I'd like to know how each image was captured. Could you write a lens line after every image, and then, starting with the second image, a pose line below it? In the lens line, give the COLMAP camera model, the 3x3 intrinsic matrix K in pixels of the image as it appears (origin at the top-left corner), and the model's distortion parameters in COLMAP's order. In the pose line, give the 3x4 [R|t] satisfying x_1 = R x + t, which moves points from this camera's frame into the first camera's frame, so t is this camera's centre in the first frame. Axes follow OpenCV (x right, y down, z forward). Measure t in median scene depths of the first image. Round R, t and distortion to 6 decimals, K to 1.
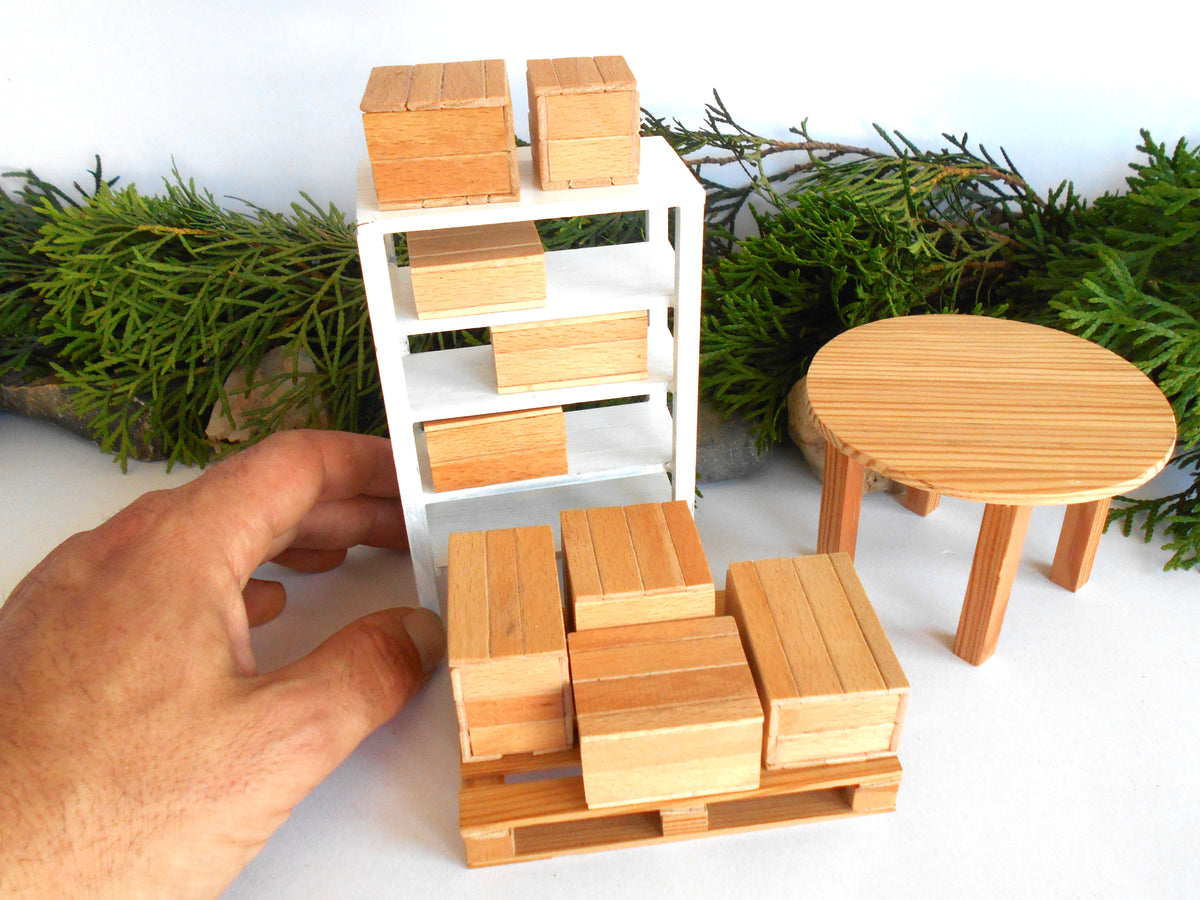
lens RADIAL K [[1044.0, 0, 605.0], [0, 1044.0, 456.1], [0, 0, 1]] dist [-0.015143, 0.015369]
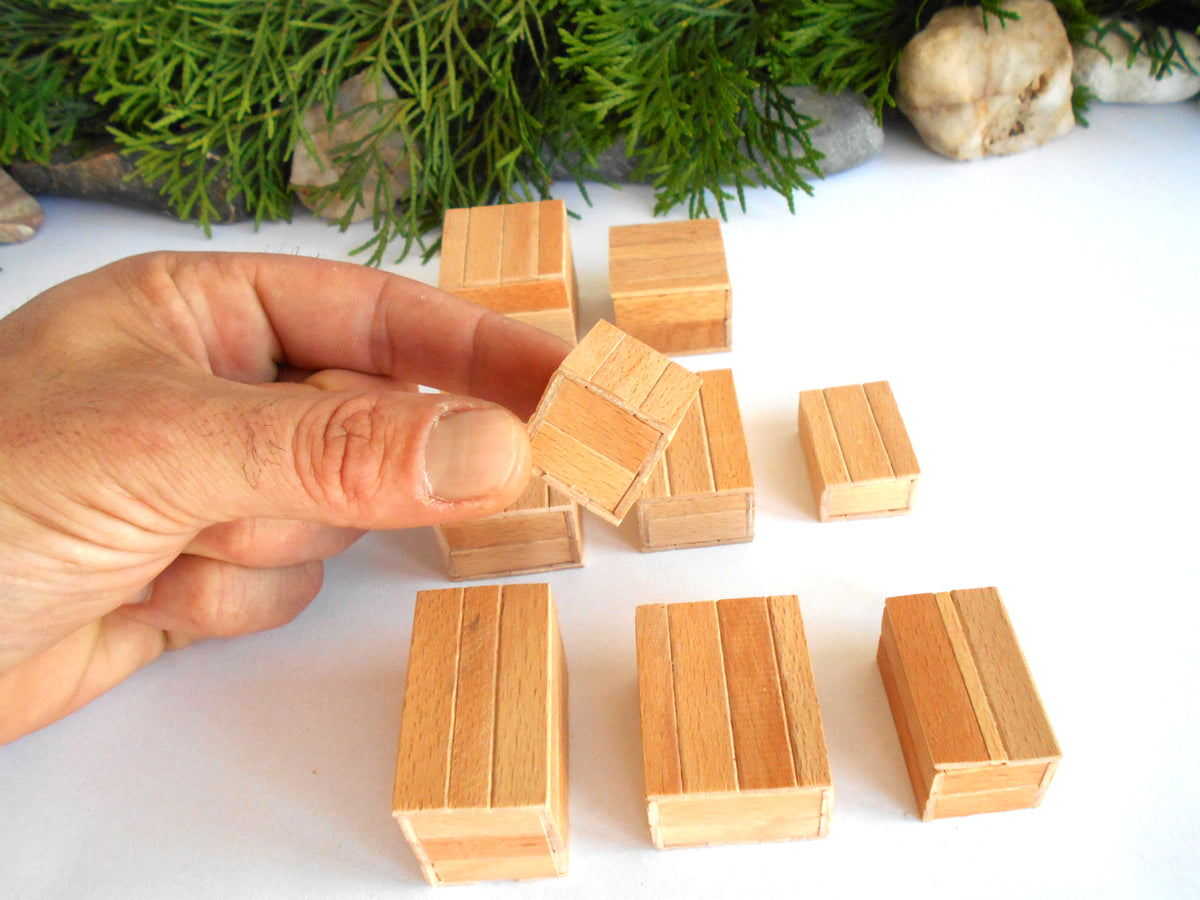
lens RADIAL K [[1044.0, 0, 607.8], [0, 1044.0, 446.9], [0, 0, 1]] dist [-0.015143, 0.015369]
pose [[0.989815, -0.137929, 0.035233, -0.168266], [0.127957, 0.970477, 0.204452, 0.054786], [-0.062393, -0.197861, 0.978242, 0.013197]]
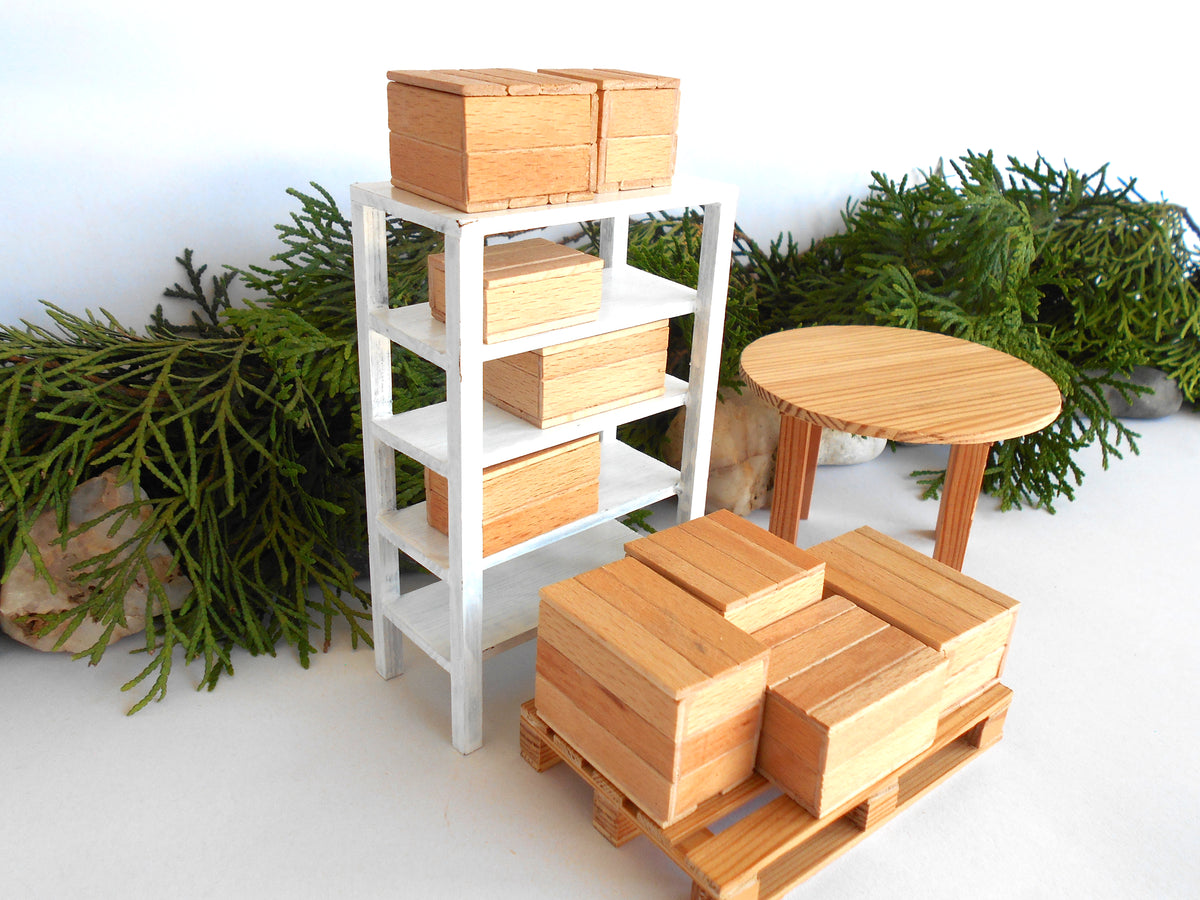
lens RADIAL K [[1044.0, 0, 607.4], [0, 1044.0, 456.7], [0, 0, 1]] dist [-0.015143, 0.015369]
pose [[0.849020, -0.162336, 0.502804, -0.378082], [0.241962, 0.965438, -0.096868, 0.047854], [-0.469701, 0.203902, 0.858956, 0.151423]]
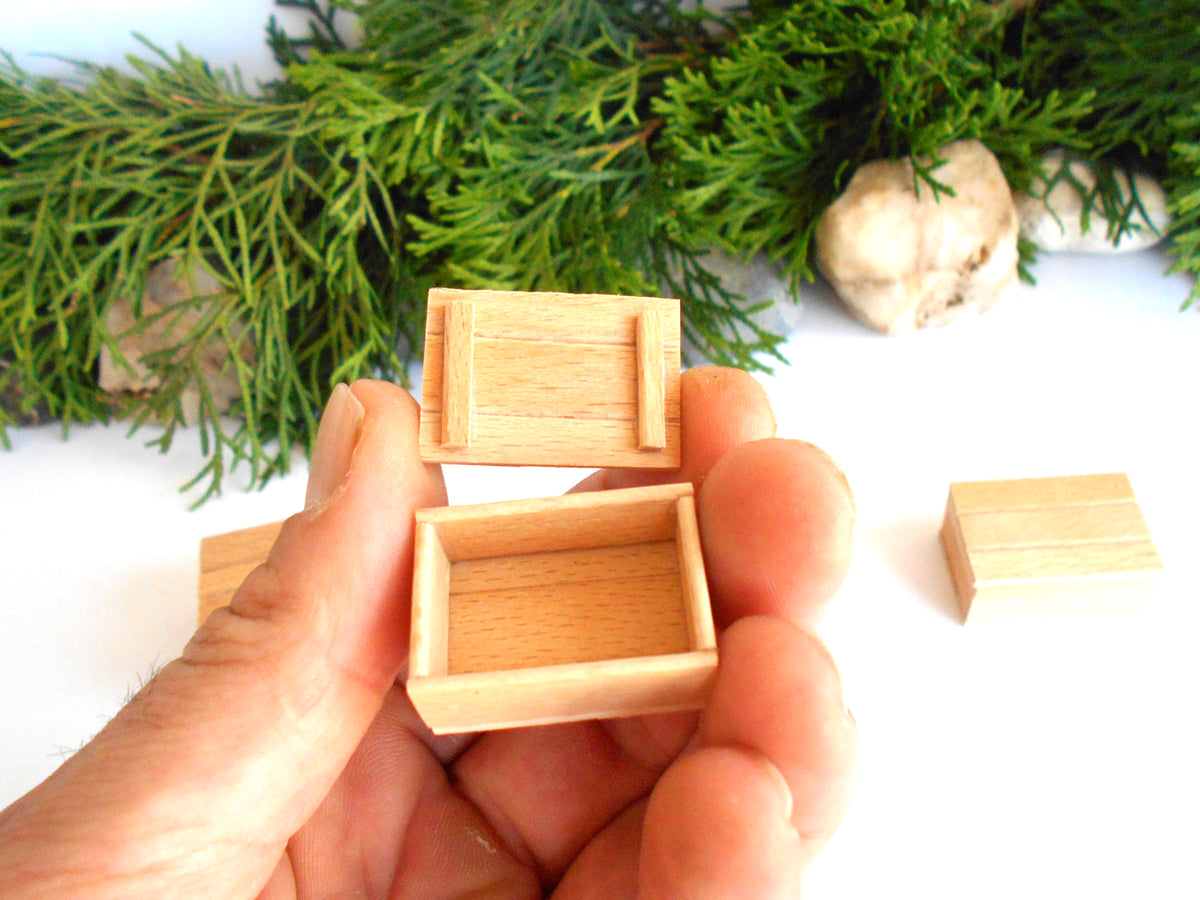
lens RADIAL K [[1044.0, 0, 608.2], [0, 1044.0, 447.2], [0, 0, 1]] dist [-0.015143, 0.015369]
pose [[0.980992, -0.180290, 0.071762, -0.072641], [0.154467, 0.949371, 0.273558, -0.136503], [-0.117449, -0.257273, 0.959175, 0.192974]]
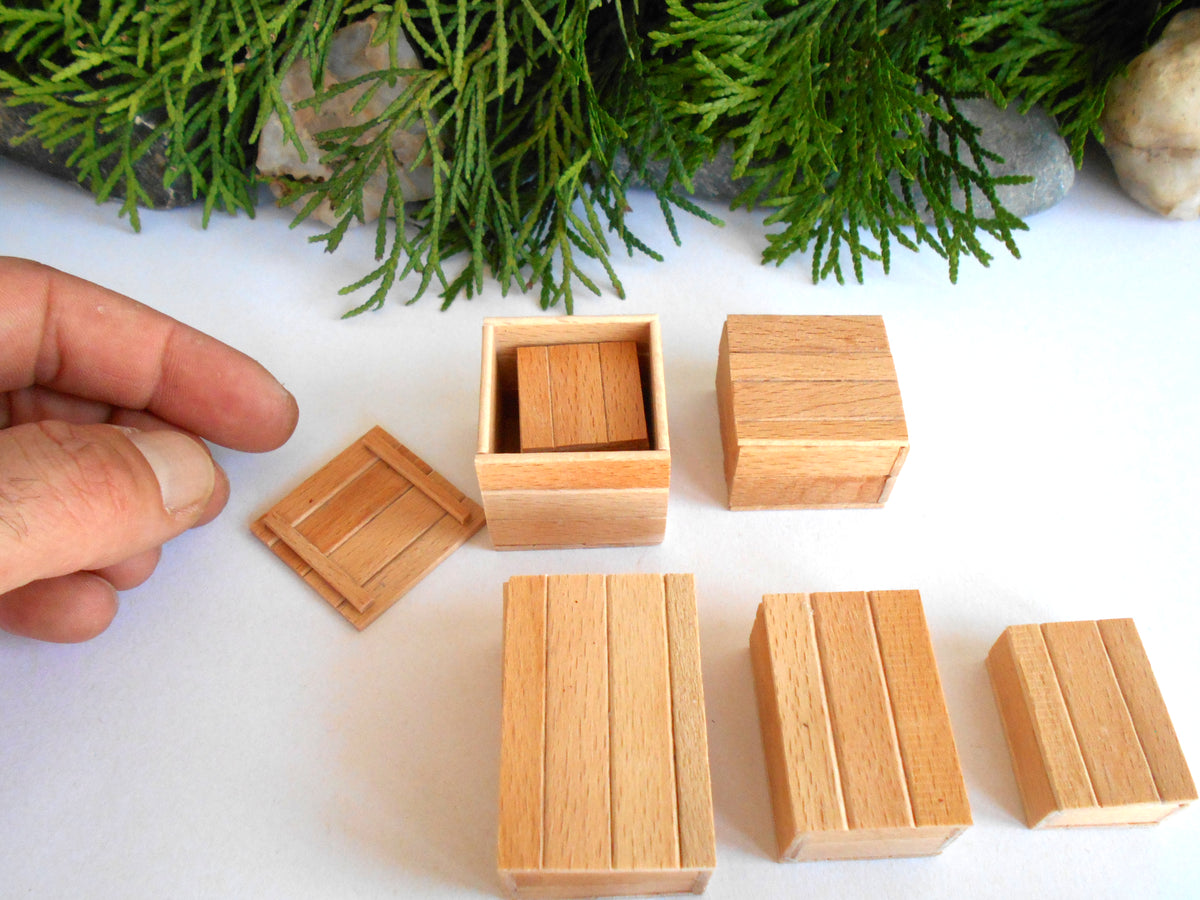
lens RADIAL K [[1044.0, 0, 609.8], [0, 1044.0, 449.9], [0, 0, 1]] dist [-0.015143, 0.015369]
pose [[0.993257, -0.075440, 0.088025, -0.234727], [0.039715, 0.934781, 0.352998, -0.080840], [-0.108914, -0.347122, 0.931474, 0.295793]]
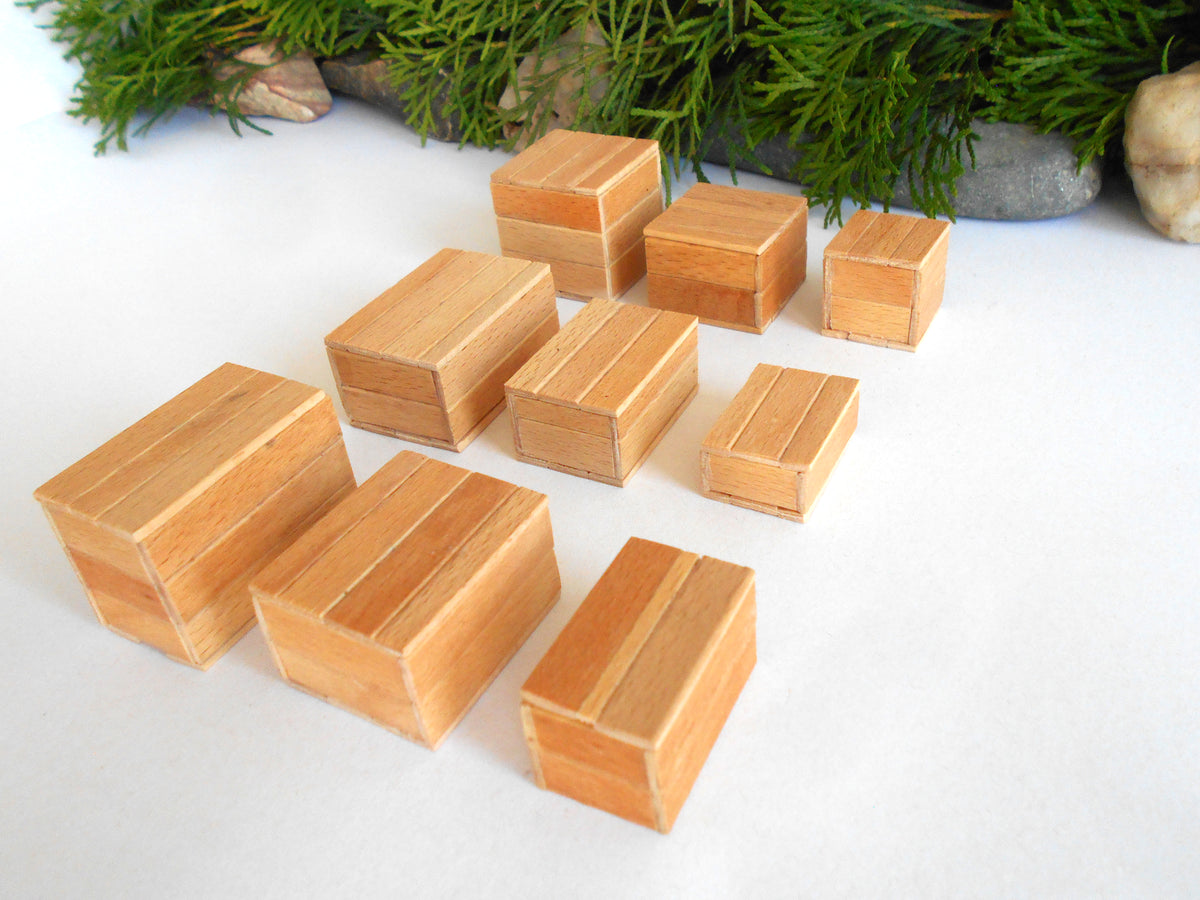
lens RADIAL K [[1044.0, 0, 603.8], [0, 1044.0, 449.5], [0, 0, 1]] dist [-0.015143, 0.015369]
pose [[0.912478, 0.195566, -0.359357, 0.139154], [-0.172563, 0.980372, 0.095358, 0.187490], [0.370952, -0.025000, 0.928316, 0.099137]]
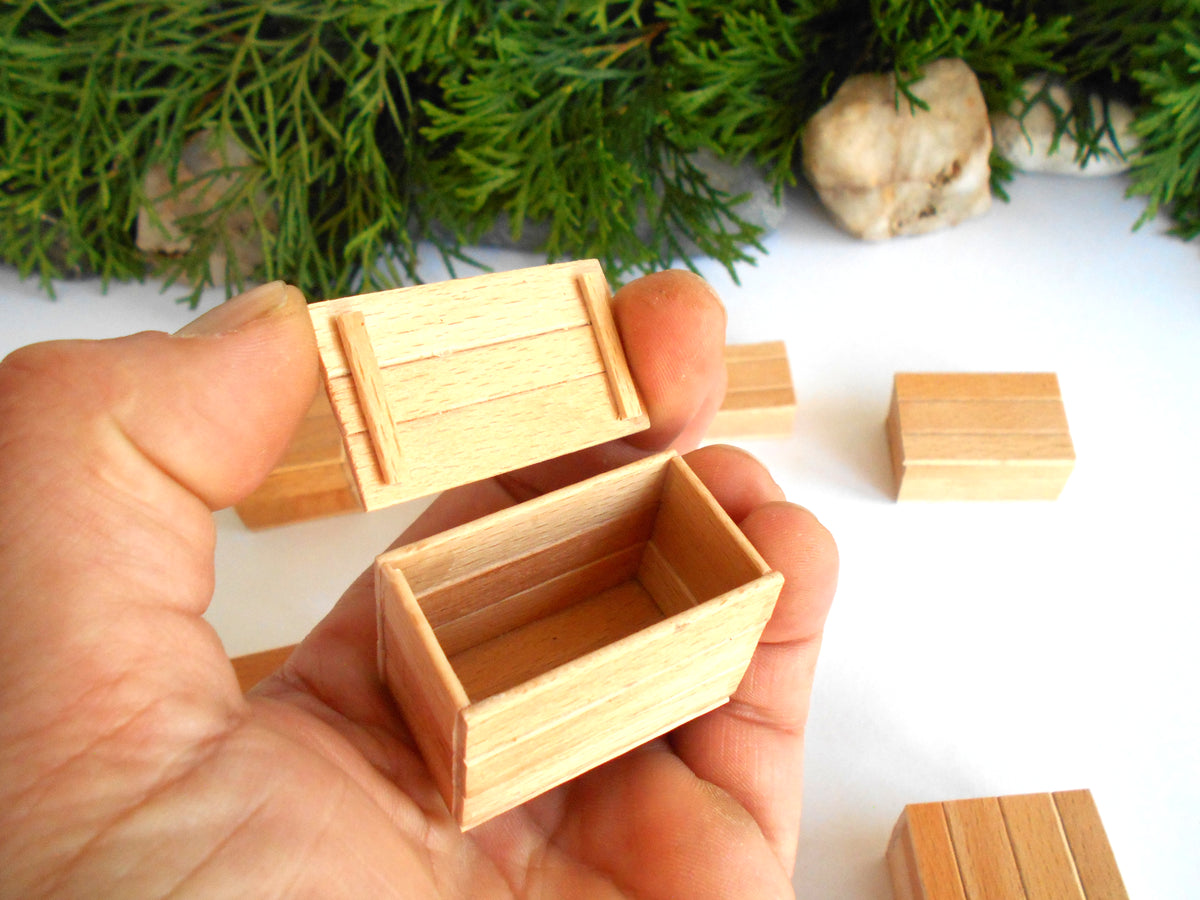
lens RADIAL K [[1044.0, 0, 608.7], [0, 1044.0, 442.0], [0, 0, 1]] dist [-0.015143, 0.015369]
pose [[0.991828, -0.123033, 0.033769, -0.046113], [0.104291, 0.934300, 0.340890, -0.125594], [-0.073491, -0.334583, 0.939496, 0.110406]]
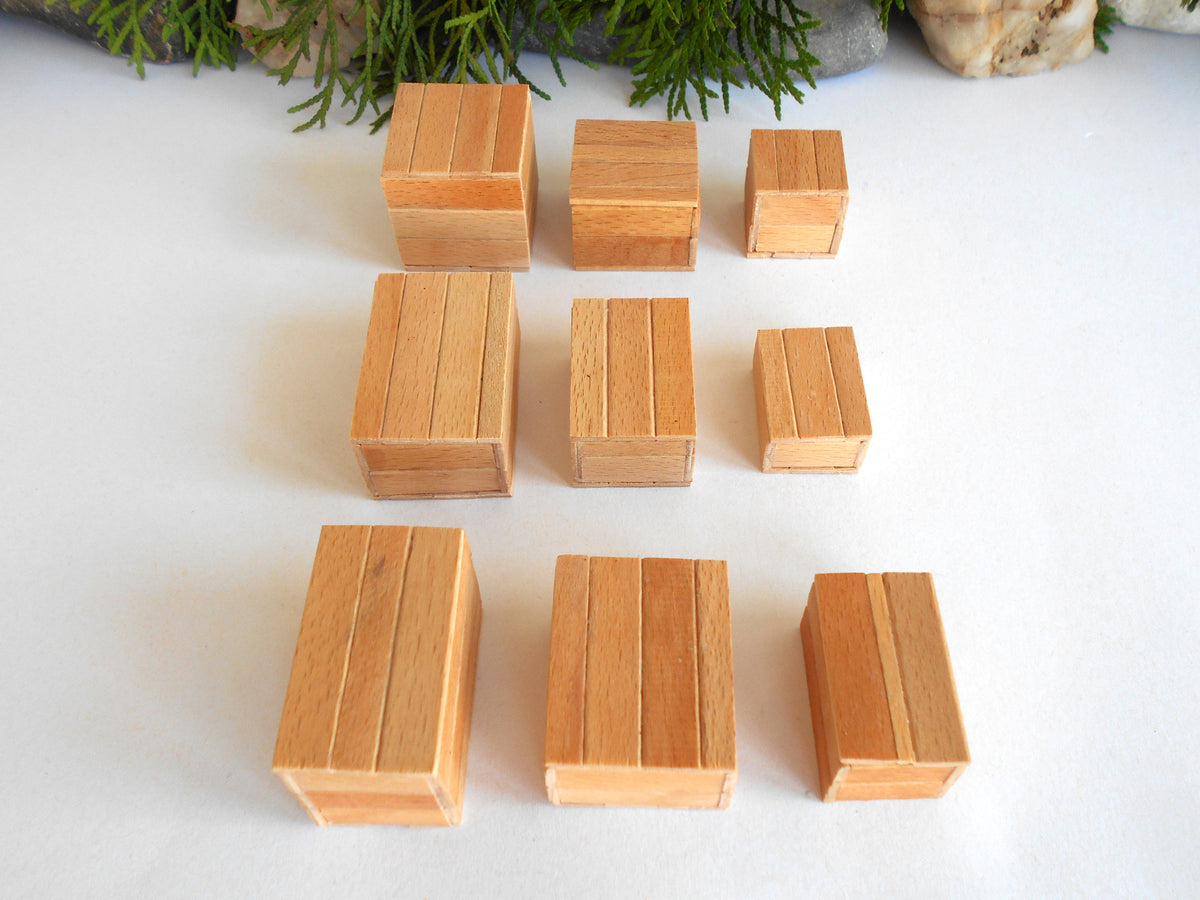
lens RADIAL K [[1044.0, 0, 610.5], [0, 1044.0, 450.3], [0, 0, 1]] dist [-0.015143, 0.015369]
pose [[0.997282, -0.051960, 0.052239, -0.141377], [0.030720, 0.937664, 0.346183, 0.019014], [-0.066970, -0.343637, 0.936711, 0.064045]]
